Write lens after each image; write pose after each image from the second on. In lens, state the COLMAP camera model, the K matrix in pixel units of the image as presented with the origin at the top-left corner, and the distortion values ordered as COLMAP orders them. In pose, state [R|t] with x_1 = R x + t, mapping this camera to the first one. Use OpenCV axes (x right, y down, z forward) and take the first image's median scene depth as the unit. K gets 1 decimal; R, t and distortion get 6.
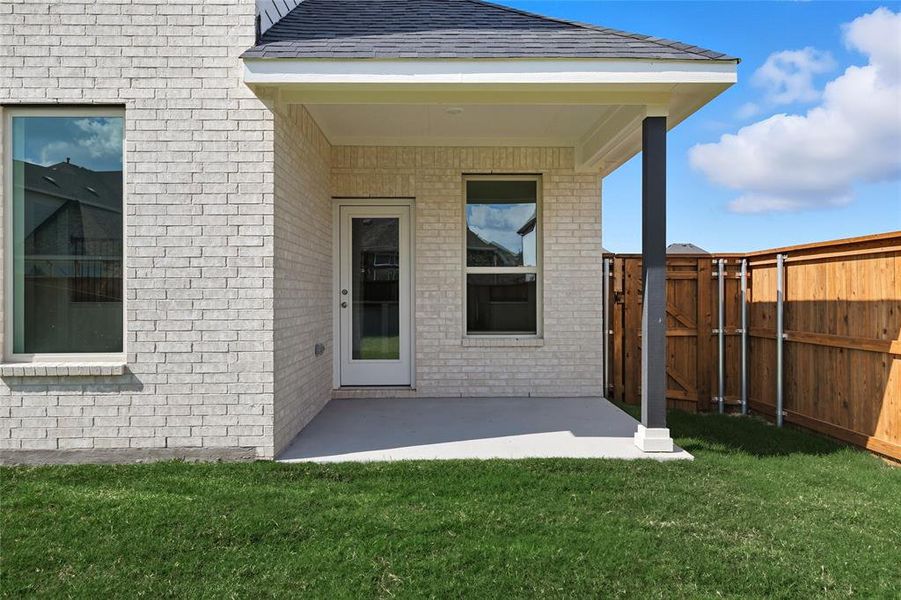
lens RADIAL K [[655.9, 0, 455.0], [0, 655.9, 286.7], [0, 0, 1]] dist [0.002570, 0.008654]
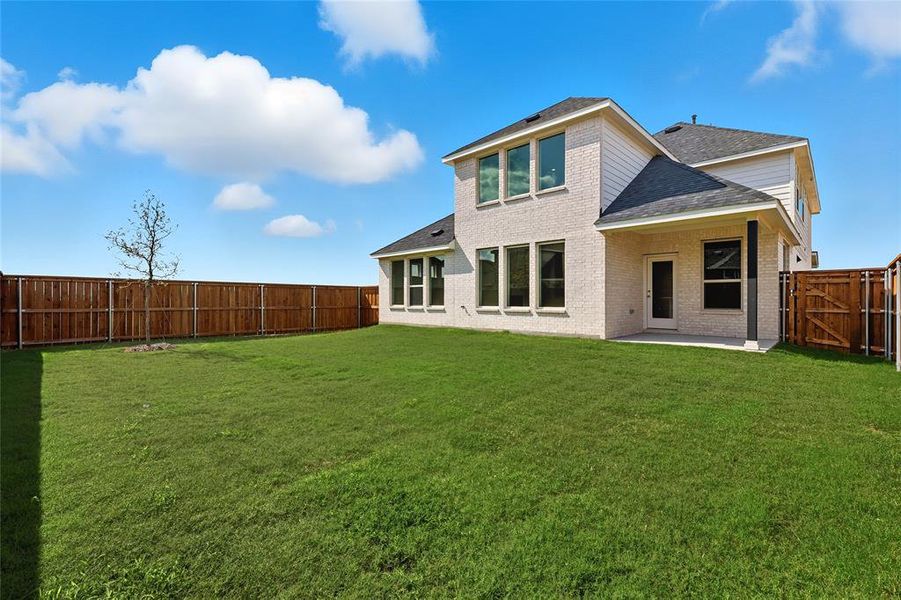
lens RADIAL K [[394.9, 0, 452.9], [0, 394.9, 298.4], [0, 0, 1]] dist [0.010522, 0.000297]
pose [[0.701945, 0.003956, -0.712220, 0.395260], [0.004623, 0.999938, 0.010110, 0.016904], [0.712216, -0.010389, 0.701883, -0.625006]]
